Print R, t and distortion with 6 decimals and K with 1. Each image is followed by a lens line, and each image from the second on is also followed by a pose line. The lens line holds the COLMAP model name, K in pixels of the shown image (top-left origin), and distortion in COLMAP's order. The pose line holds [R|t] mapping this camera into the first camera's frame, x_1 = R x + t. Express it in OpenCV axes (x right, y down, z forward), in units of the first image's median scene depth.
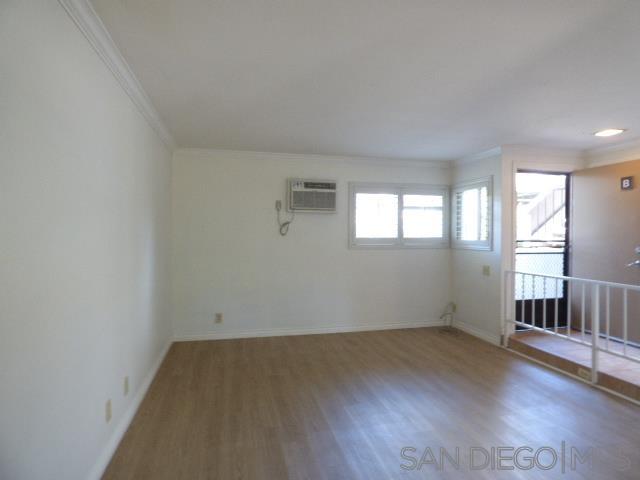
lens RADIAL K [[379.6, 0, 320.0], [0, 379.6, 240.0], [0, 0, 1]] dist [-0.026996, -0.000417]
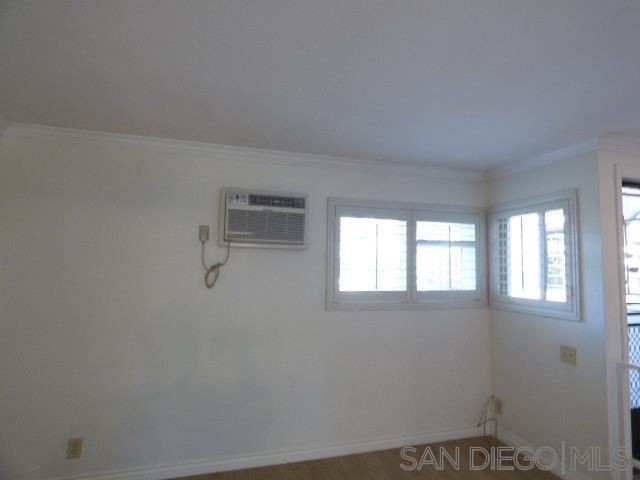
lens RADIAL K [[379.6, 0, 320.0], [0, 379.6, 240.0], [0, 0, 1]] dist [-0.026996, -0.000417]
pose [[0.998519, 0.017590, 0.051491, 0.034839], [-0.013094, 0.996176, -0.086381, -0.035299], [-0.052813, 0.085579, 0.994931, 0.420980]]
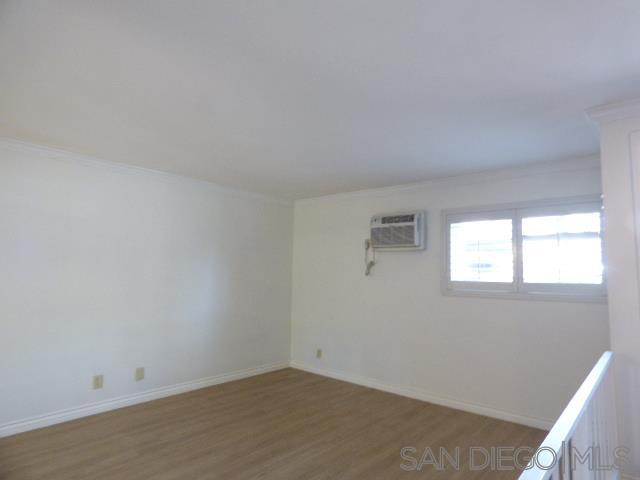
lens RADIAL K [[379.6, 0, 320.0], [0, 379.6, 240.0], [0, 0, 1]] dist [-0.026996, -0.000417]
pose [[0.586050, -0.056838, -0.808279, 0.583447], [-0.022369, 0.996022, -0.086259, -0.016891], [0.809966, 0.068633, 0.582448, 0.348220]]
